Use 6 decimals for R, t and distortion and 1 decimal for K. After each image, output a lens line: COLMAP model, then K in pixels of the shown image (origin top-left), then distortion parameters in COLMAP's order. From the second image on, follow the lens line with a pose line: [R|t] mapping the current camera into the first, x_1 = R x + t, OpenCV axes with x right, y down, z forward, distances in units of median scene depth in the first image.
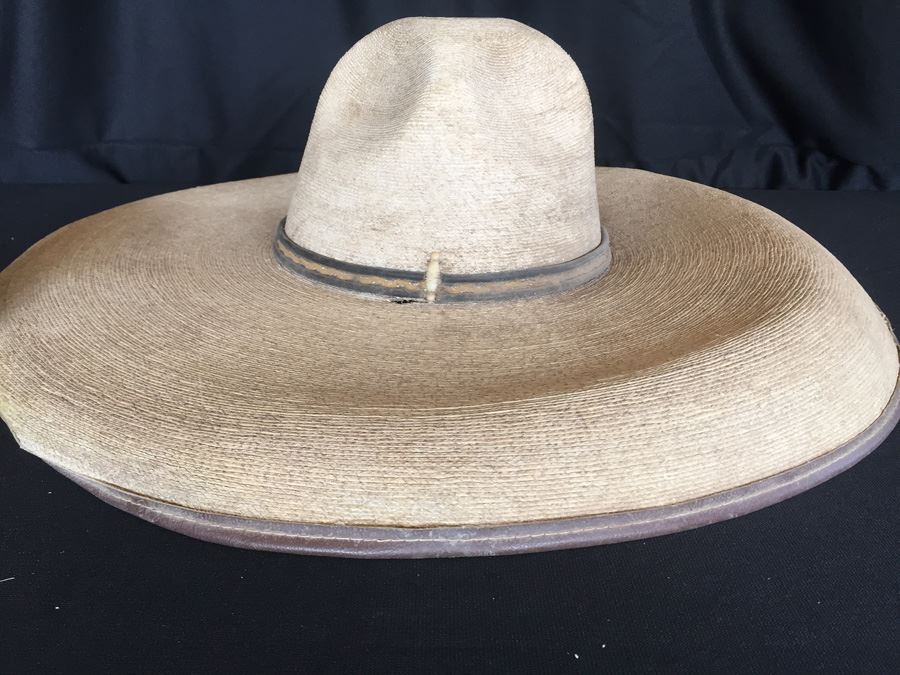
lens RADIAL K [[784.1, 0, 451.6], [0, 784.1, 343.2], [0, 0, 1]] dist [0.036331, -0.023609]
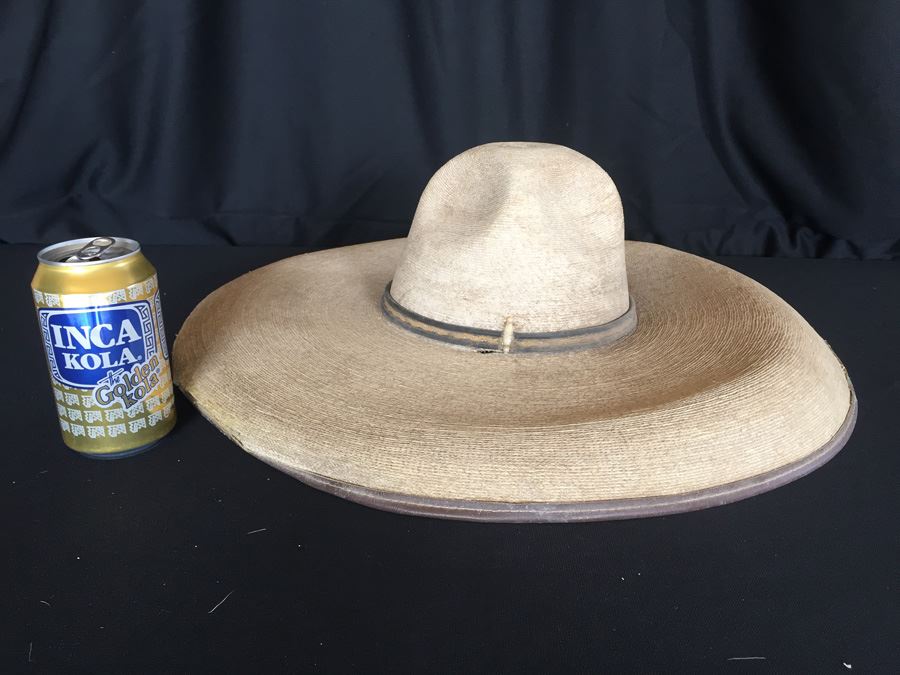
lens RADIAL K [[784.1, 0, 445.5], [0, 784.1, 328.7], [0, 0, 1]] dist [0.036331, -0.023609]
pose [[0.999575, 0.015037, -0.024982, -0.100426], [-0.016482, 0.998139, -0.058716, -0.011949], [0.024053, 0.059103, 0.997962, -0.383360]]
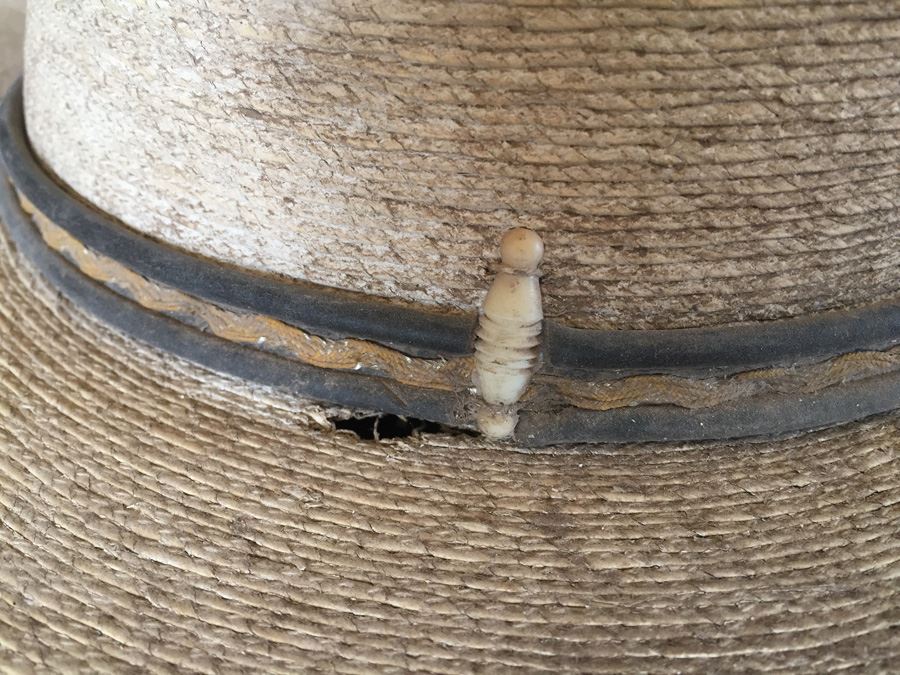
lens RADIAL K [[784.1, 0, 450.1], [0, 784.1, 334.6], [0, 0, 1]] dist [0.036331, -0.023609]
pose [[0.998915, 0.025044, -0.039251, -0.032203], [-0.016046, 0.976543, 0.214723, -0.135052], [0.043708, -0.213861, 0.975886, 0.786606]]
